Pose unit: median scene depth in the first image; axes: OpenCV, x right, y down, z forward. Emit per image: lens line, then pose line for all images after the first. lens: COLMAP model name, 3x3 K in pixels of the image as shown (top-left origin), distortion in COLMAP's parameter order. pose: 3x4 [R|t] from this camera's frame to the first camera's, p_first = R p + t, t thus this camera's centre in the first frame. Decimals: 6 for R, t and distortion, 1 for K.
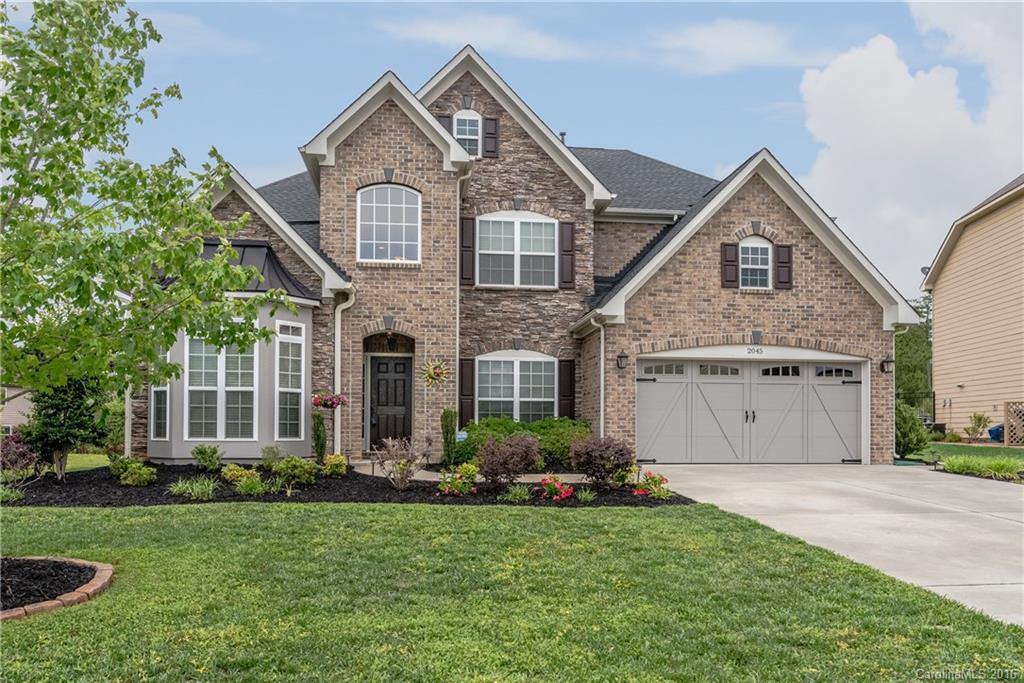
lens RADIAL K [[627.5, 0, 506.4], [0, 627.5, 417.0], [0, 0, 1]] dist [0.006634, 0.000066]
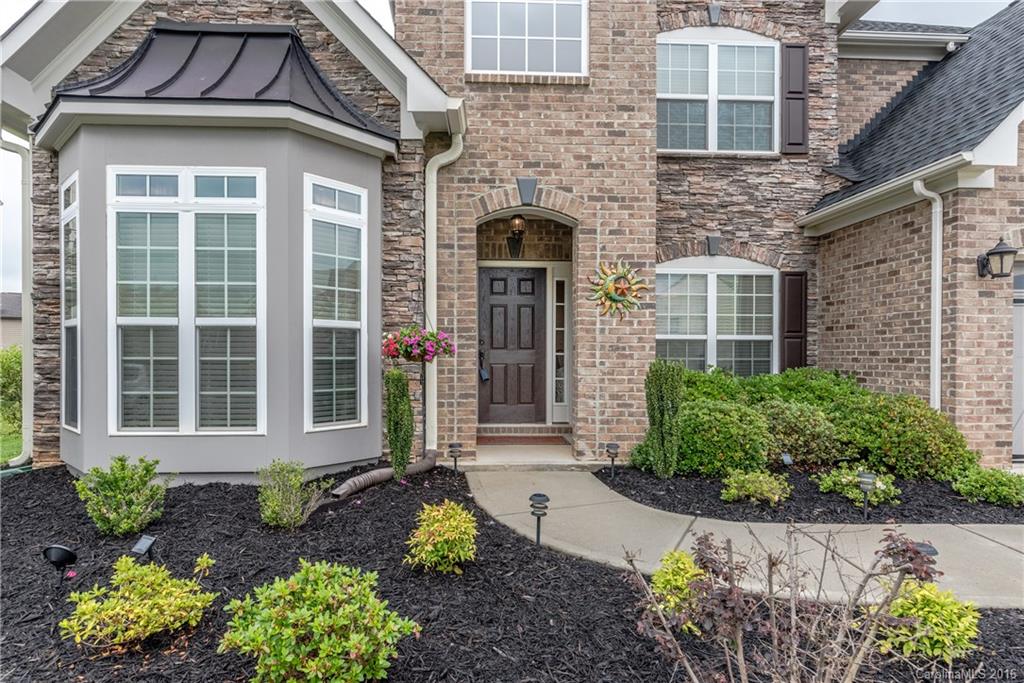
lens RADIAL K [[570.3, 0, 529.9], [0, 570.3, 361.7], [0, 0, 1]] dist [0.000778, -0.001018]
pose [[0.998595, -0.001264, -0.052979, -0.157369], [0.002588, 0.999686, 0.024943, -0.022026], [0.052930, -0.025045, 0.998284, 0.516554]]
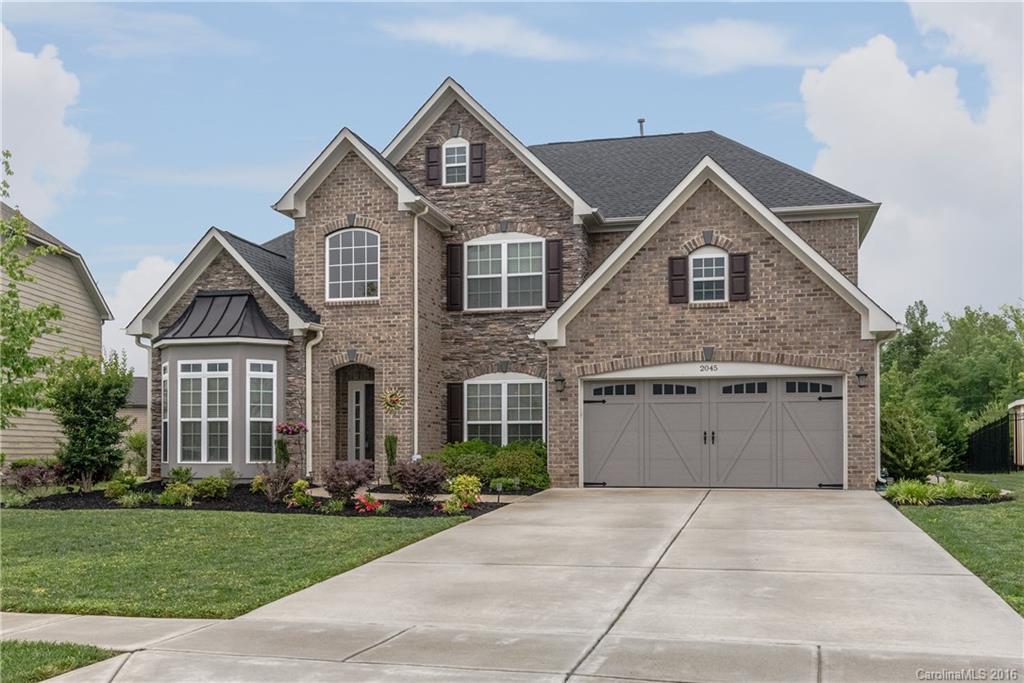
lens RADIAL K [[769.0, 0, 515.7], [0, 769.0, 438.7], [0, 0, 1]] dist [0.007482, 0.000213]
pose [[0.956942, -0.010084, -0.290105, 0.462051], [0.010467, 0.999945, -0.000232, -0.001946], [0.290091, -0.002815, 0.956995, -0.194844]]
